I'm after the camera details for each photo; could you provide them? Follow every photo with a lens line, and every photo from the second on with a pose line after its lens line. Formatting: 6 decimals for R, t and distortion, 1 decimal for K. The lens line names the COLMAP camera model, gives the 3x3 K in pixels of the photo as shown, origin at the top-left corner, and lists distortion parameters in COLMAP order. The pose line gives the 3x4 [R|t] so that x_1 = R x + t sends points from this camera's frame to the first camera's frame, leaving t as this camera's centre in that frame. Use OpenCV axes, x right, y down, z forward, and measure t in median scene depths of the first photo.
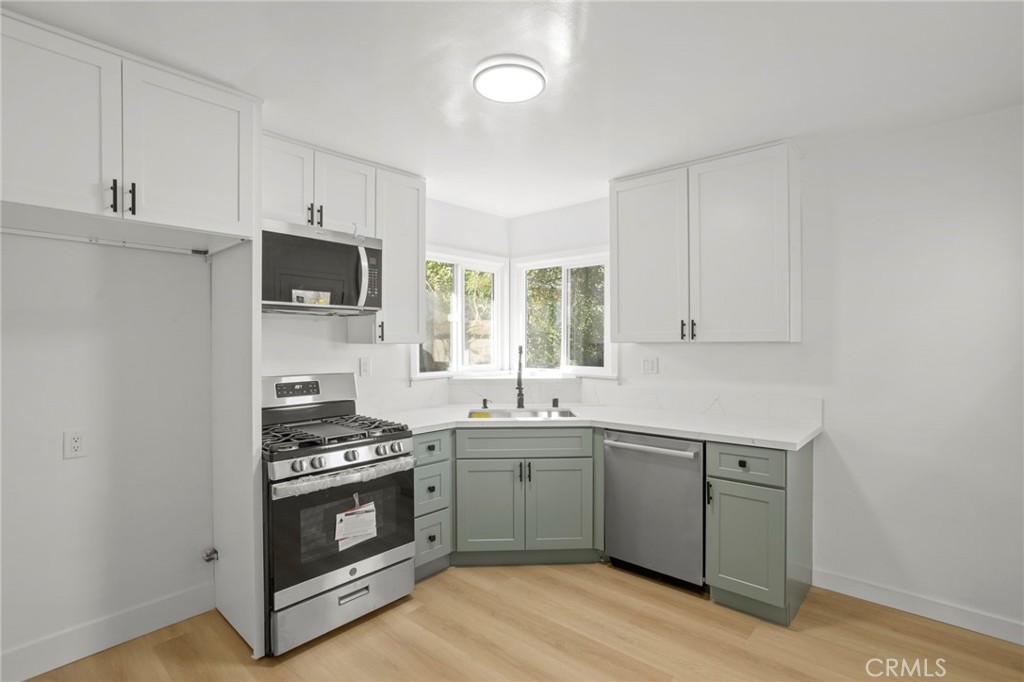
lens RADIAL K [[492.5, 0, 508.4], [0, 492.5, 344.7], [0, 0, 1]] dist [-0.043337, 0.025848]
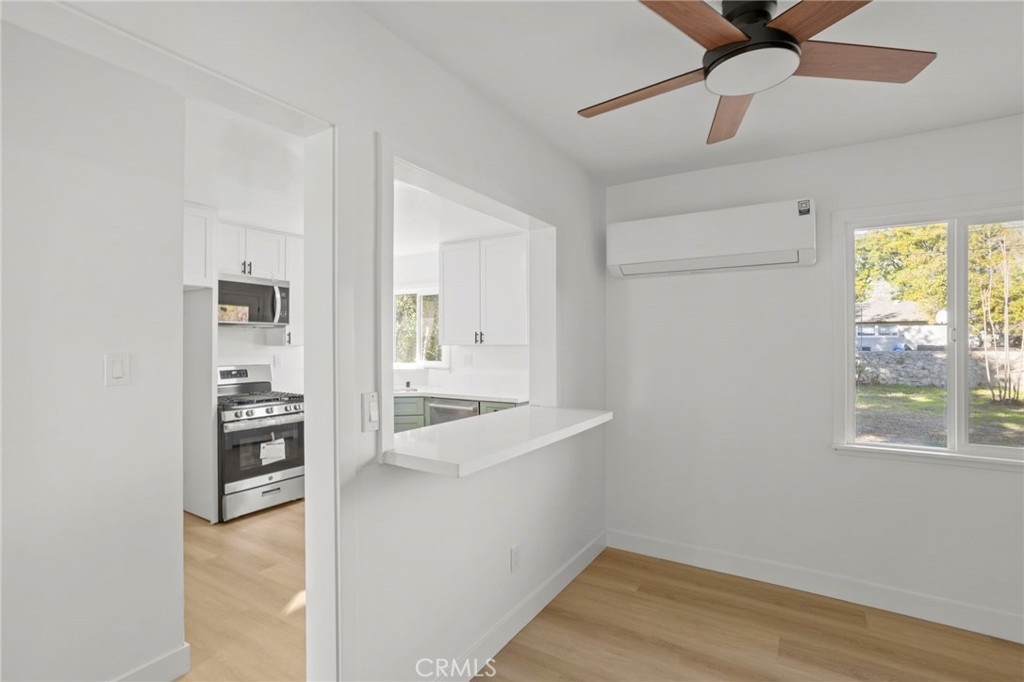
lens RADIAL K [[492.5, 0, 508.4], [0, 492.5, 344.7], [0, 0, 1]] dist [-0.043337, 0.025848]
pose [[0.986647, 0.001169, 0.162871, 0.206054], [-0.000121, 0.999979, -0.006442, 0.004985], [-0.162875, 0.006336, 0.986626, -0.754082]]
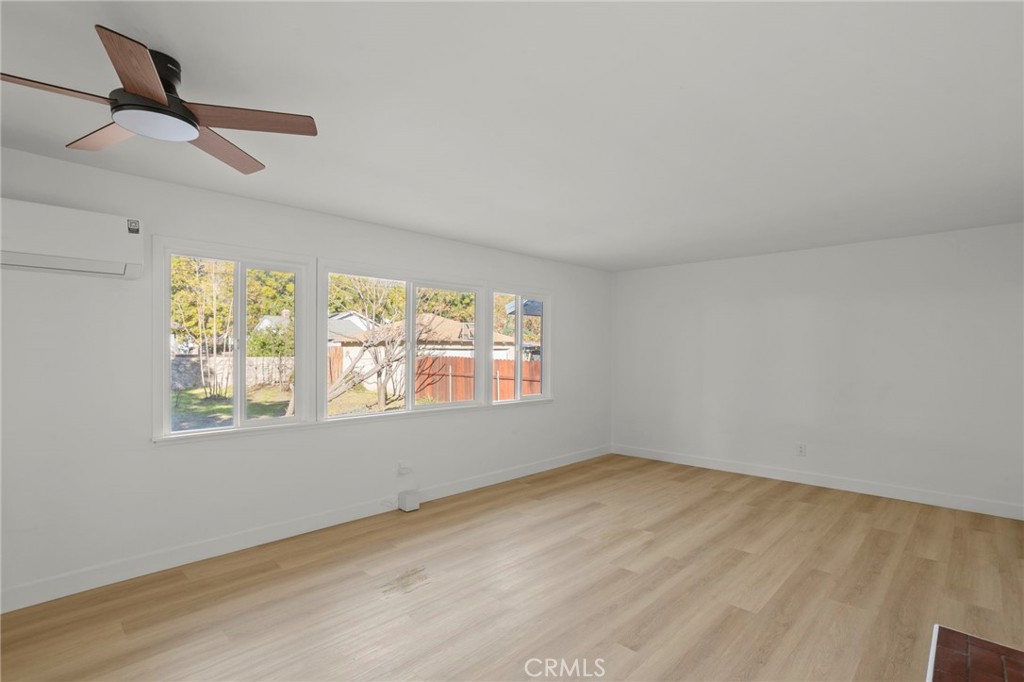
lens RADIAL K [[492.5, 0, 508.4], [0, 492.5, 344.7], [0, 0, 1]] dist [-0.043337, 0.025848]
pose [[0.048089, 0.016850, 0.998701, -0.081333], [0.005309, 0.999839, -0.017125, 0.007320], [-0.998829, 0.006125, 0.047992, -0.769802]]
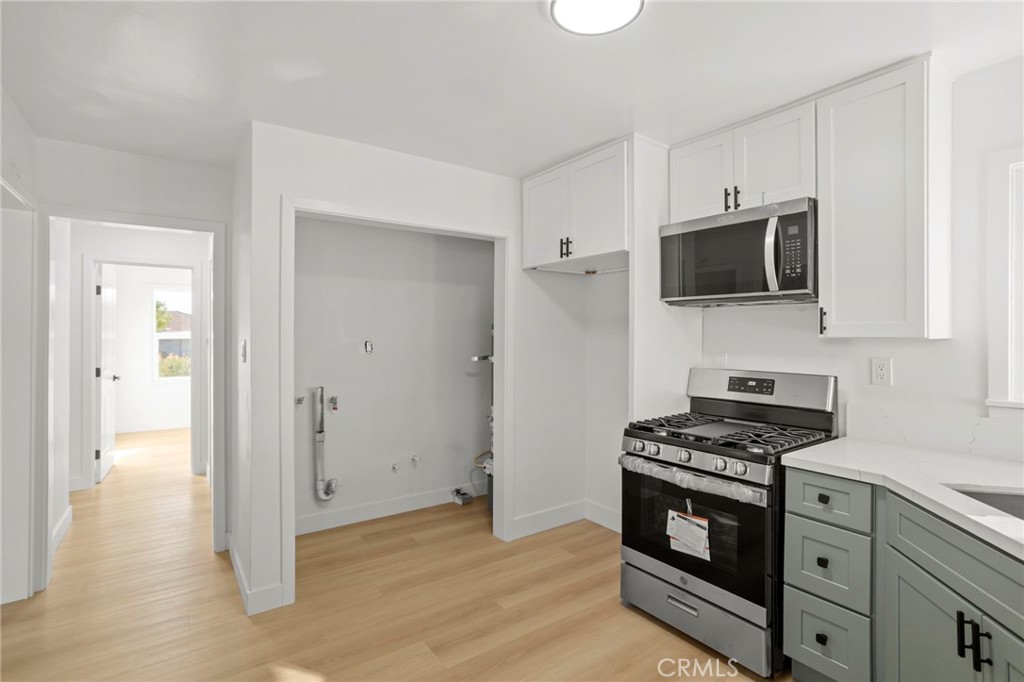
lens RADIAL K [[498.7, 0, 514.2], [0, 498.7, 335.0], [0, 0, 1]] dist [-0.039744, 0.000161]
pose [[-0.220448, 0.005236, -0.975385, 0.604973], [-0.006220, 0.999958, 0.006774, -0.009380], [0.975379, 0.007560, -0.220407, 0.795700]]
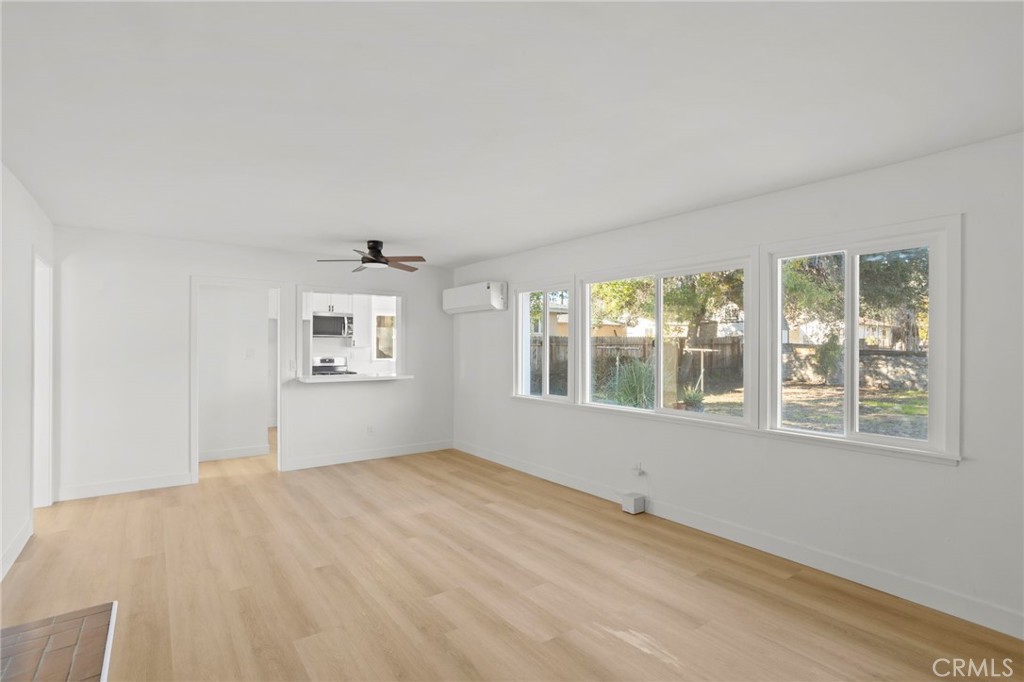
lens RADIAL K [[492.5, 0, 508.4], [0, 492.5, 344.7], [0, 0, 1]] dist [-0.043337, 0.025848]
pose [[0.978140, 0.005239, -0.207880, 1.458011], [-0.007679, 0.999911, -0.010930, 0.009106], [0.207805, 0.012288, 0.978093, -1.976233]]
